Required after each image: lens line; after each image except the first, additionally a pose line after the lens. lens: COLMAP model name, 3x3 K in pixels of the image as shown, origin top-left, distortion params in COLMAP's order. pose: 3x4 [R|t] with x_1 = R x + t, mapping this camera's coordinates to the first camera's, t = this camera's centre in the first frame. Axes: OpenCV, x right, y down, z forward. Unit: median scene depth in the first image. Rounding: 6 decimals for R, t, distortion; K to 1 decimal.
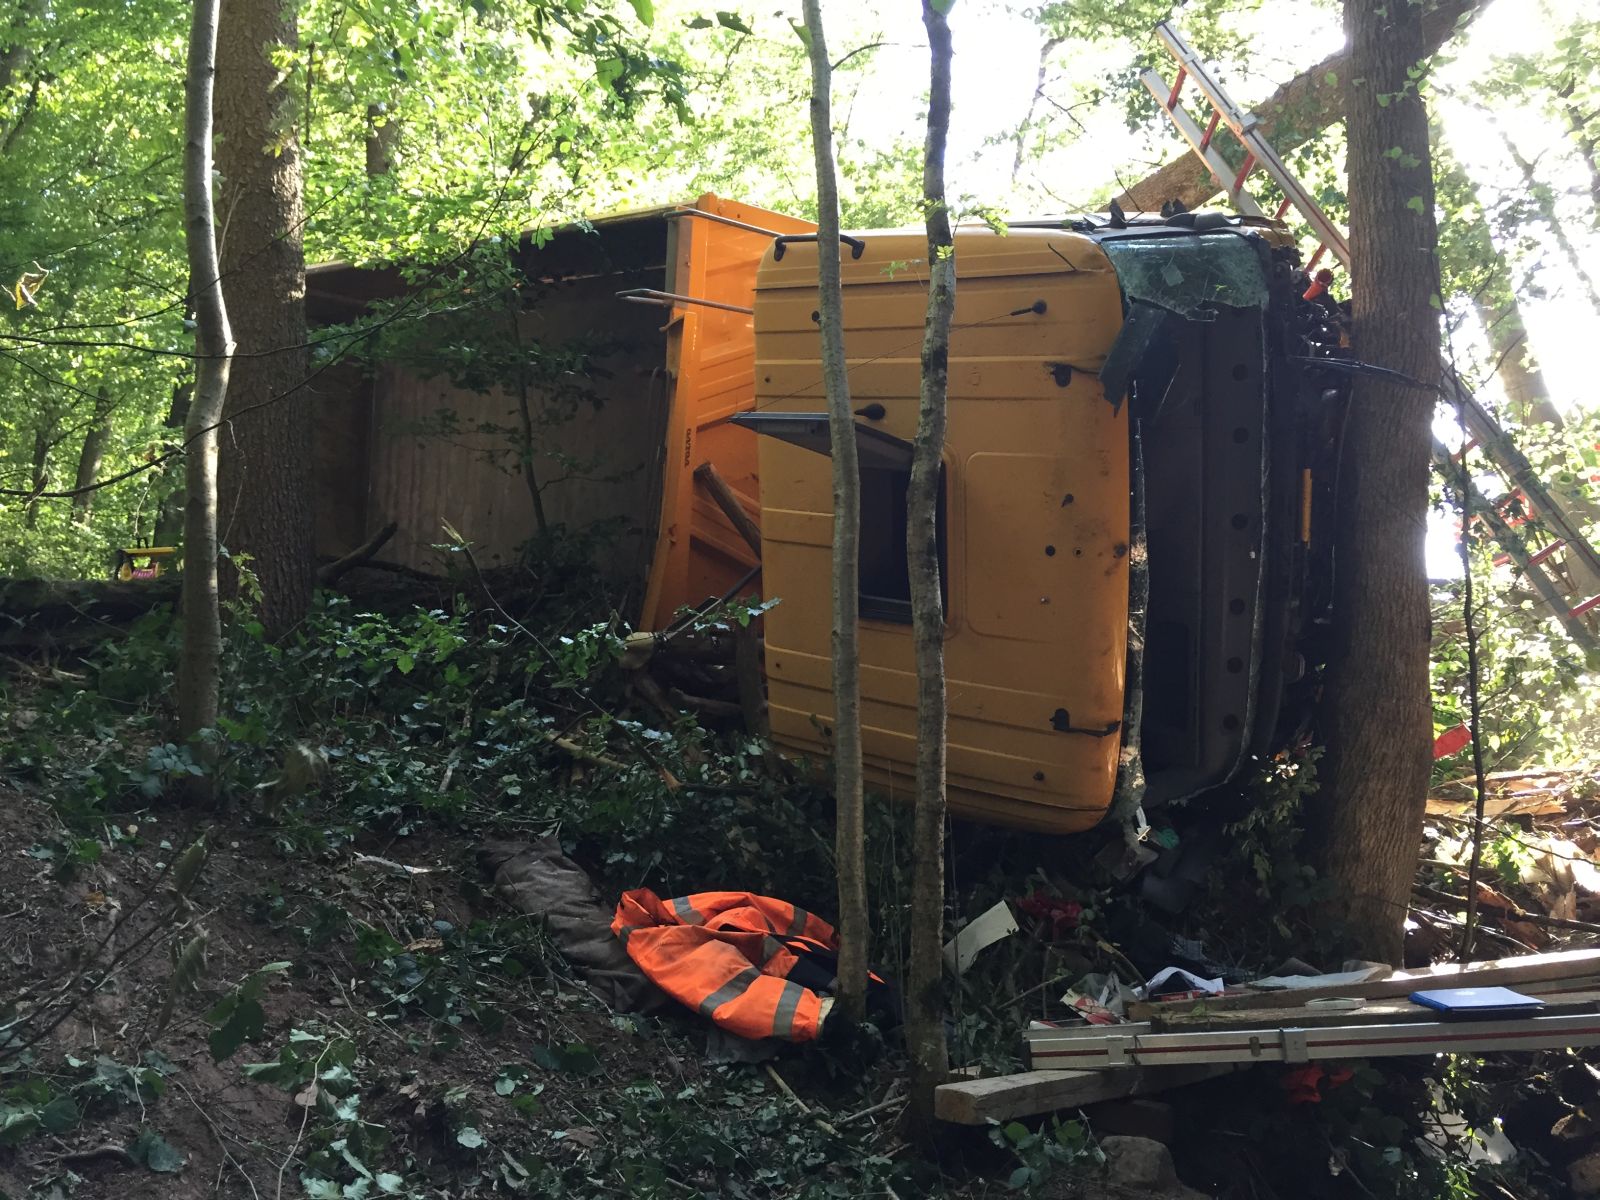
lens RADIAL K [[1353.8, 0, 796.4], [0, 1353.8, 595.8], [0, 0, 1]] dist [0.007493, 0.014901]
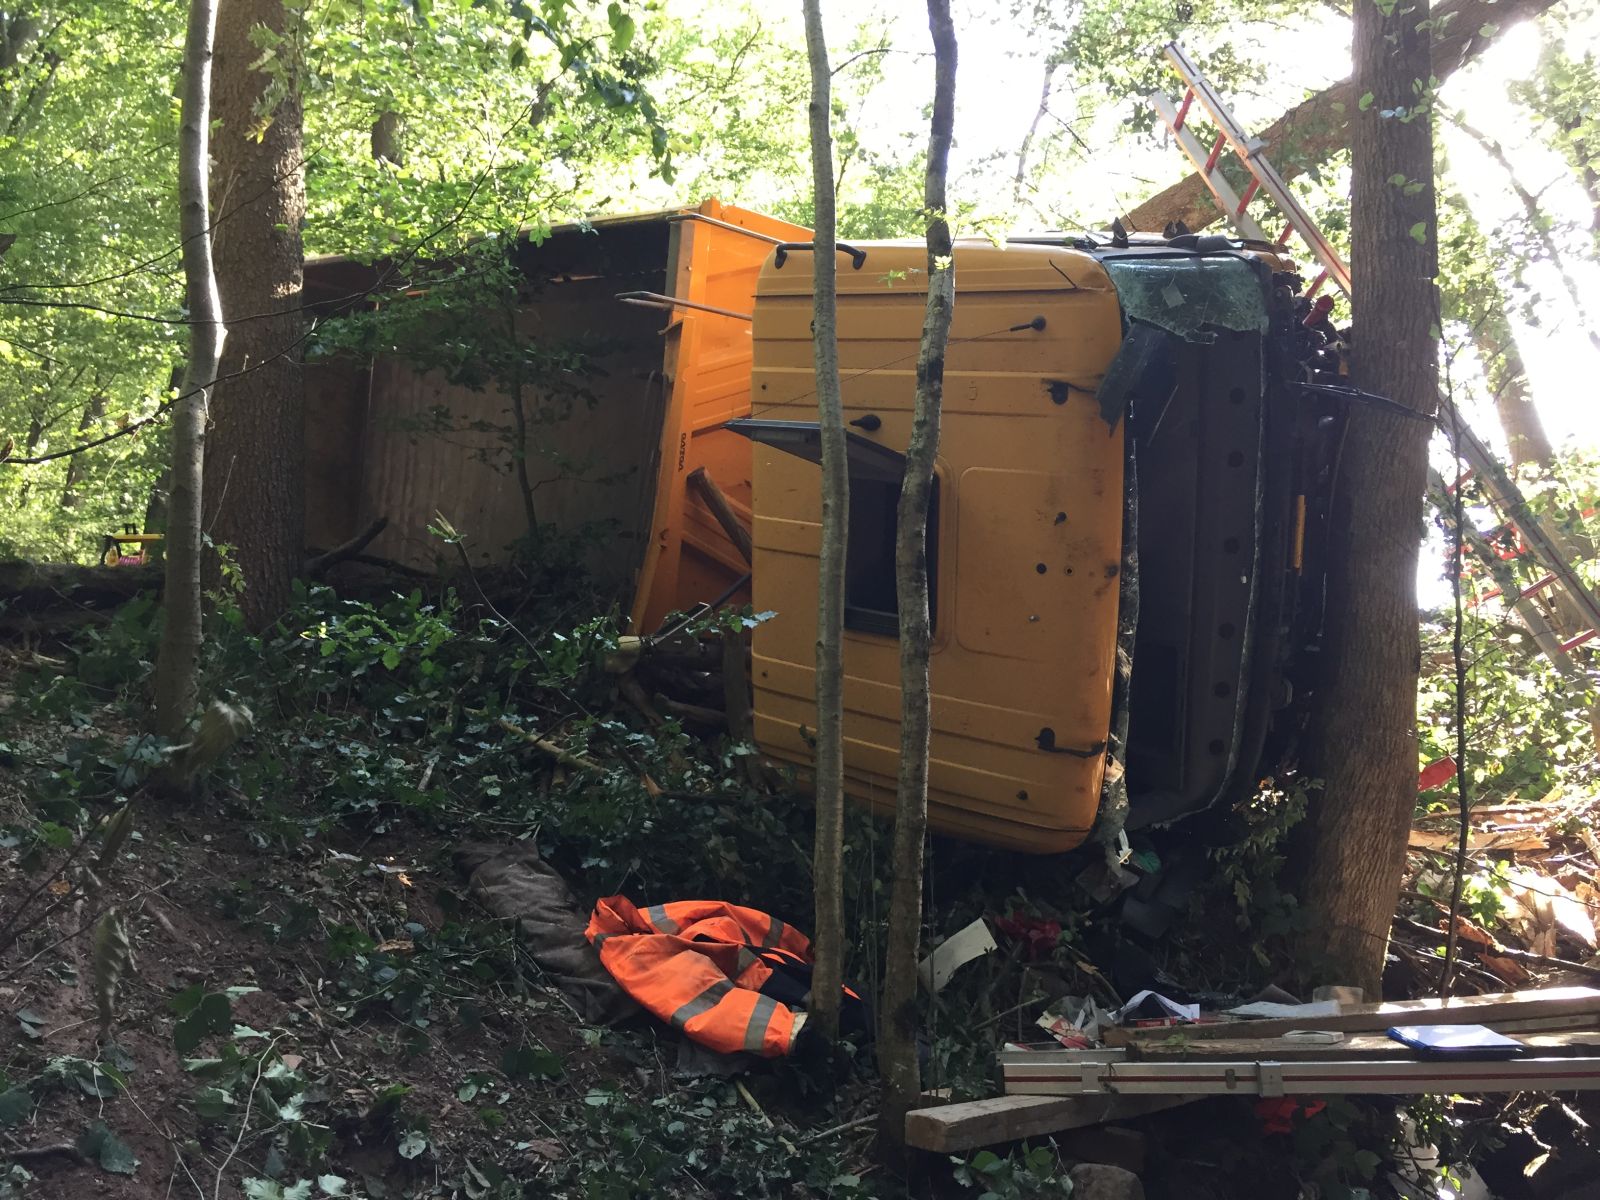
lens RADIAL K [[1342.5, 0, 800.0], [0, 1342.5, 600.0], [0, 0, 1]] dist [0.012526, -0.001111]
pose [[0.999396, 0.034004, 0.007112, 0.004432], [-0.033990, 0.999420, -0.002091, -0.002197], [-0.007179, 0.001848, 0.999973, 0.015752]]
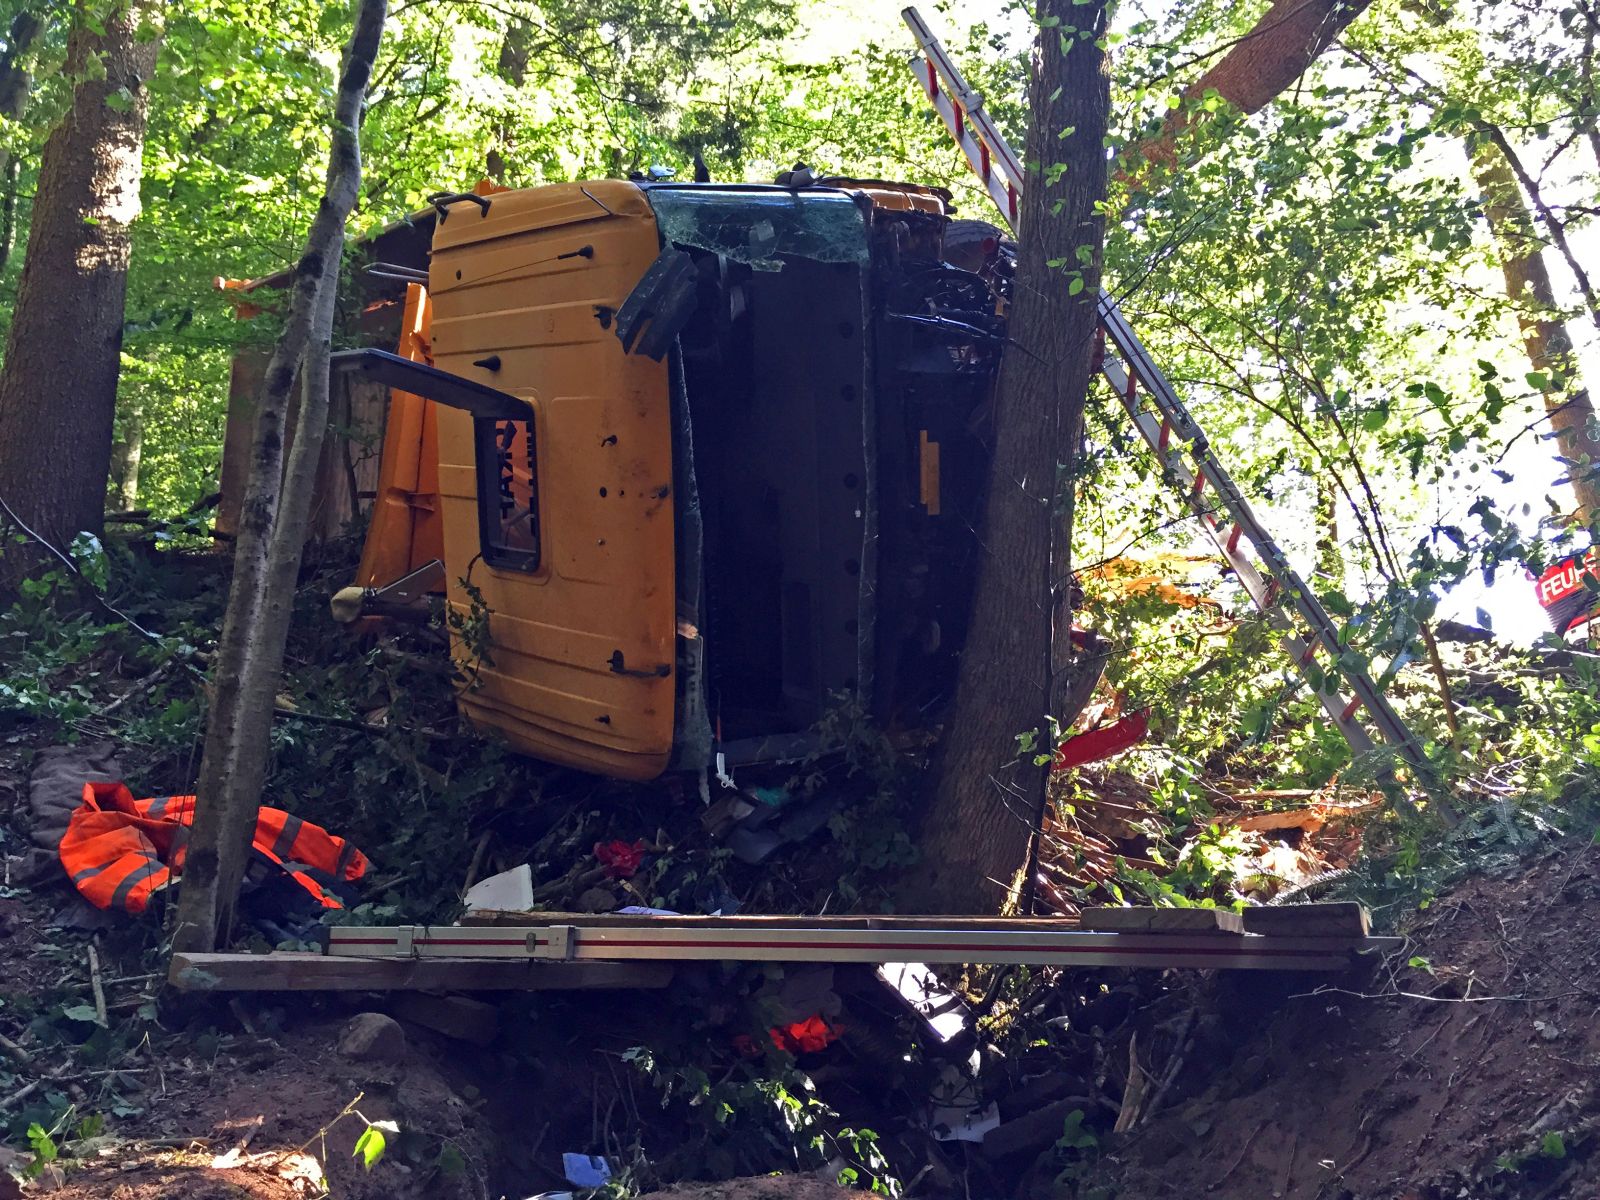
lens RADIAL K [[1351.8, 0, 803.8], [0, 1351.8, 605.1], [0, 0, 1]] dist [-0.001439, -0.002714]
pose [[0.990779, 0.038479, -0.129905, 0.463334], [-0.043525, 0.998395, -0.036224, 0.080289], [0.128303, 0.041544, 0.990864, 0.017240]]
